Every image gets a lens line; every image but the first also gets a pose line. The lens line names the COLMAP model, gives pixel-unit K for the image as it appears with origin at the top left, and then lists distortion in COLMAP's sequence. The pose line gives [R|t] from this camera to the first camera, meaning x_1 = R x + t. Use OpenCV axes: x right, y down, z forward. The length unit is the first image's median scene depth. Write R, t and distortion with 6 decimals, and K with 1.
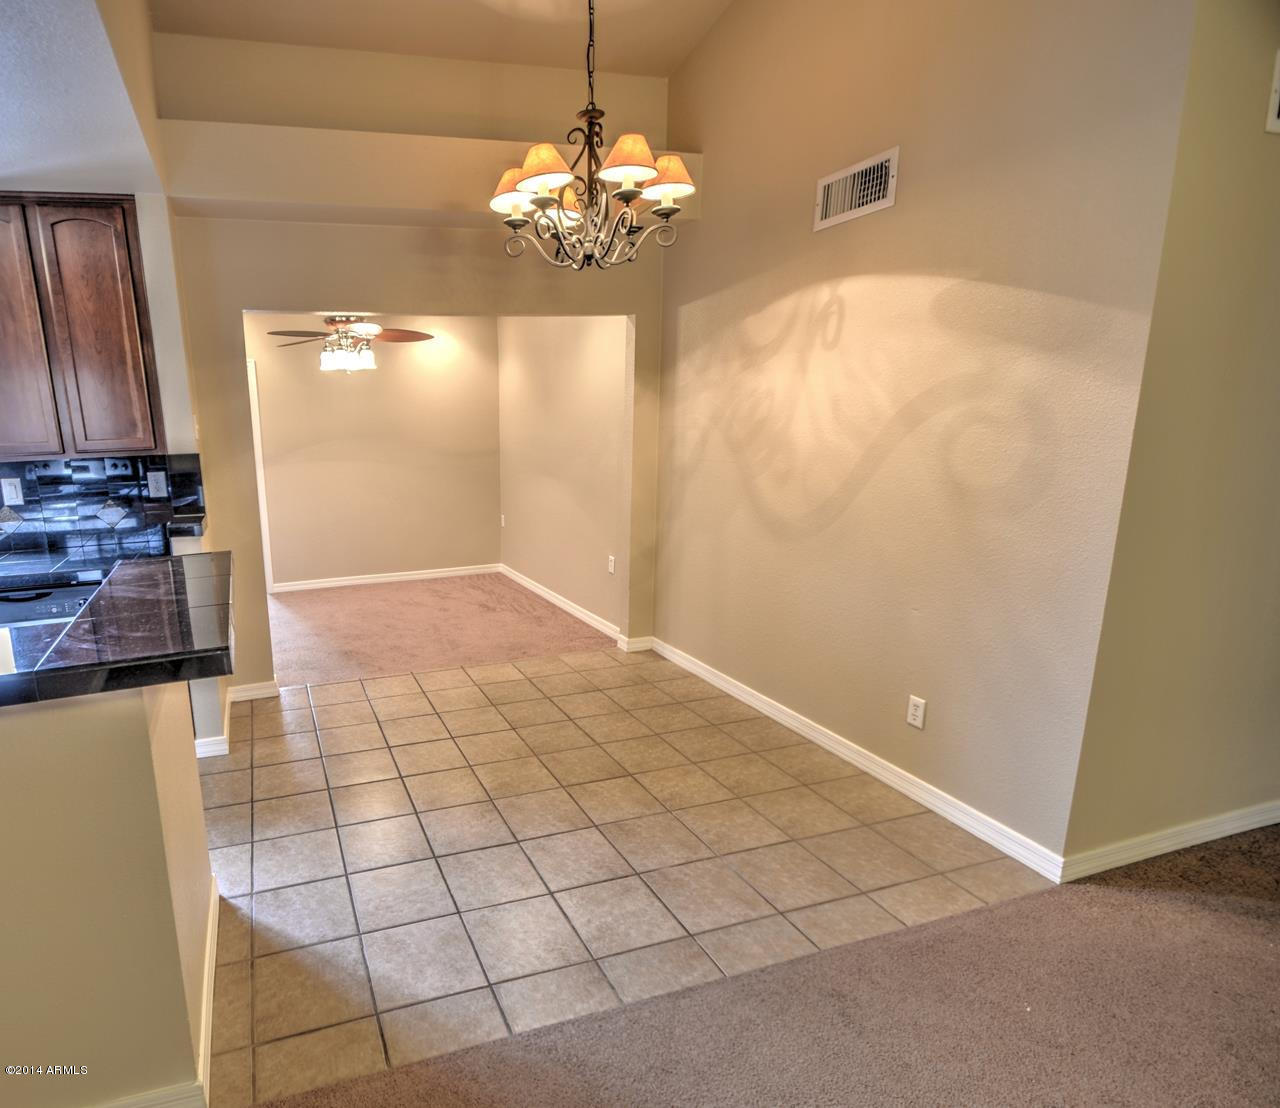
lens RADIAL K [[737.6, 0, 463.4], [0, 737.6, 581.1], [0, 0, 1]] dist [0.002369, 0.000075]
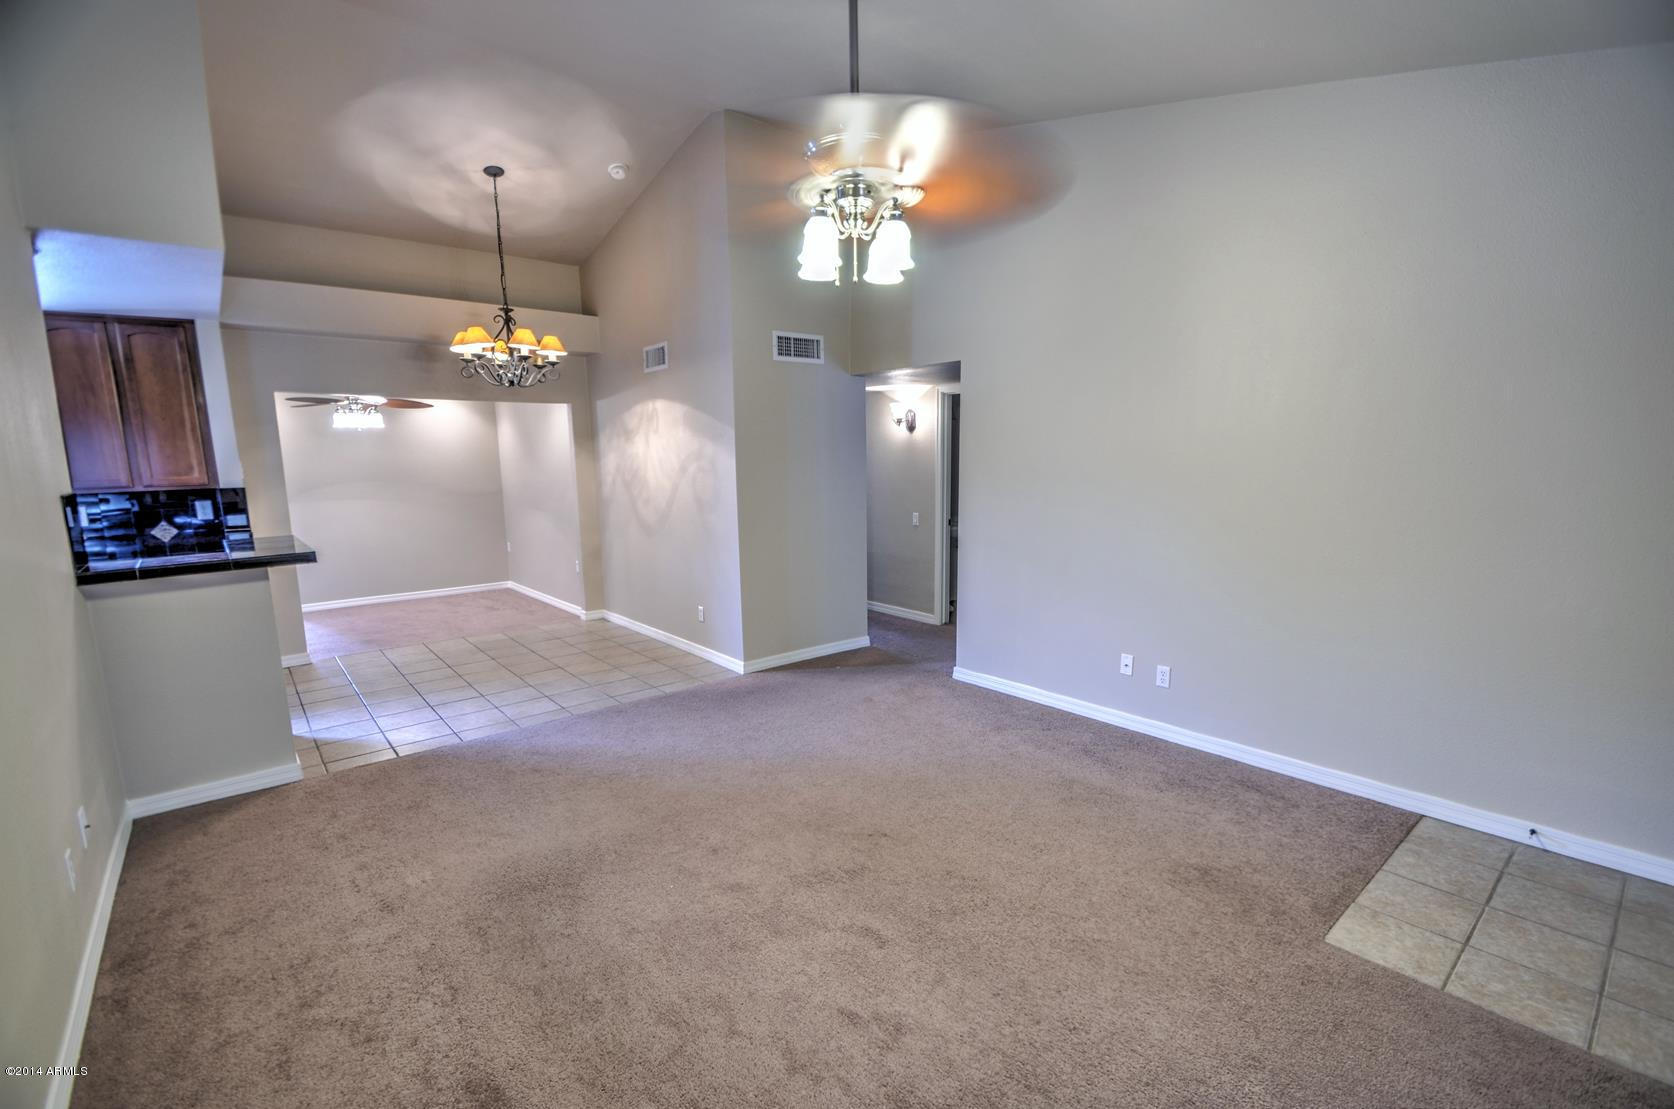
lens RADIAL K [[732.2, 0, 836.5], [0, 732.2, 582.4], [0, 0, 1]] dist [0.014904, -0.018391]
pose [[0.914483, -0.049207, 0.401622, 0.130947], [0.075540, 0.995889, -0.049986, 0.188967], [-0.397511, 0.076050, 0.914440, -0.844832]]
